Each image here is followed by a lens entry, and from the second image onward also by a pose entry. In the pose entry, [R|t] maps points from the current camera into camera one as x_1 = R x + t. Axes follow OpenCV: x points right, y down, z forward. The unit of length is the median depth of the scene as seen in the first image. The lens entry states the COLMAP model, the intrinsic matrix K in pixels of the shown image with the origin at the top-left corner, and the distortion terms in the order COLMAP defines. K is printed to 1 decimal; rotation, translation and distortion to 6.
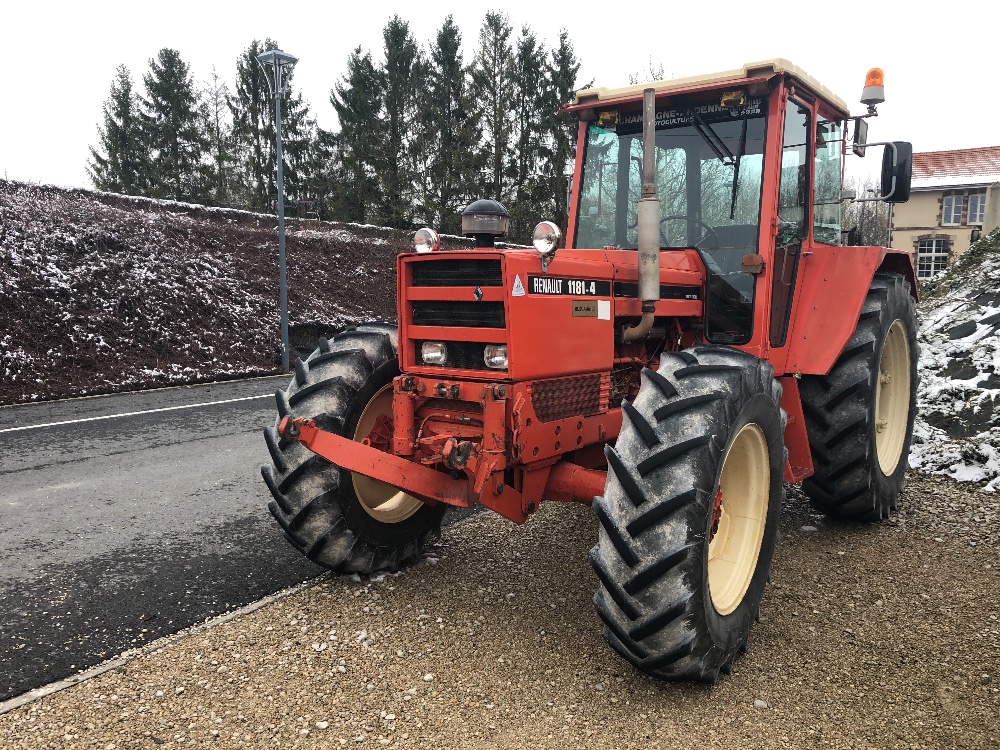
lens RADIAL K [[807.7, 0, 506.0], [0, 807.7, 370.1], [0, 0, 1]] dist [0.025356, -0.001219]
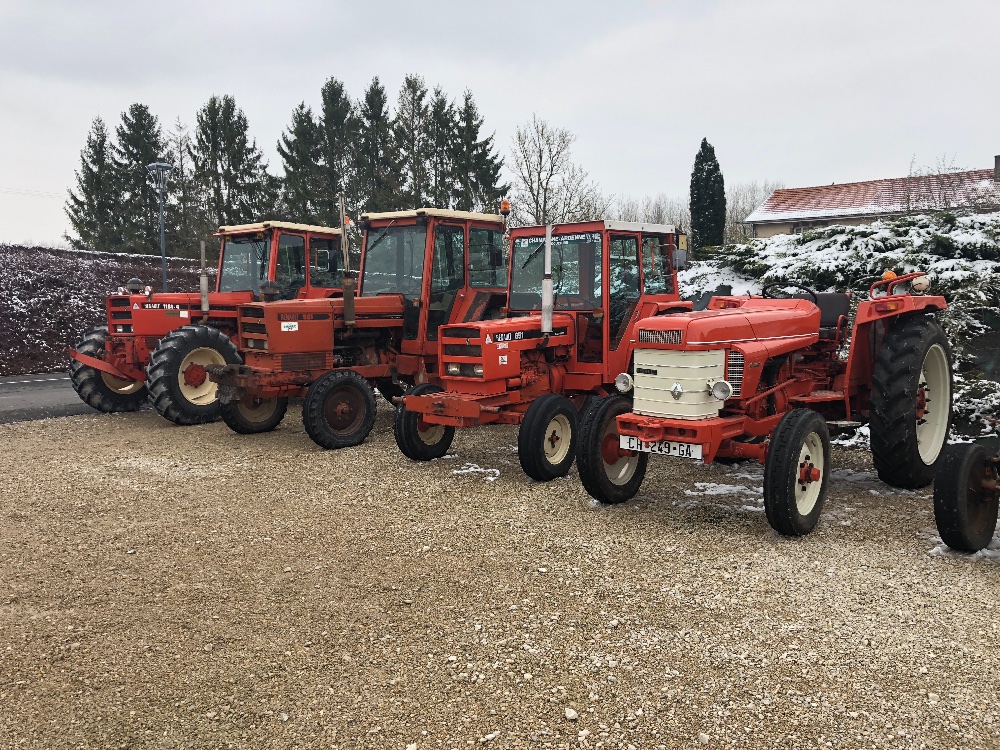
lens RADIAL K [[807.7, 0, 506.0], [0, 807.7, 370.1], [0, 0, 1]] dist [0.025356, -0.001219]
pose [[0.999883, -0.012630, 0.008588, 0.092673], [0.012863, 0.999538, -0.027529, 0.016530], [-0.008236, 0.027636, 0.999584, -0.143164]]
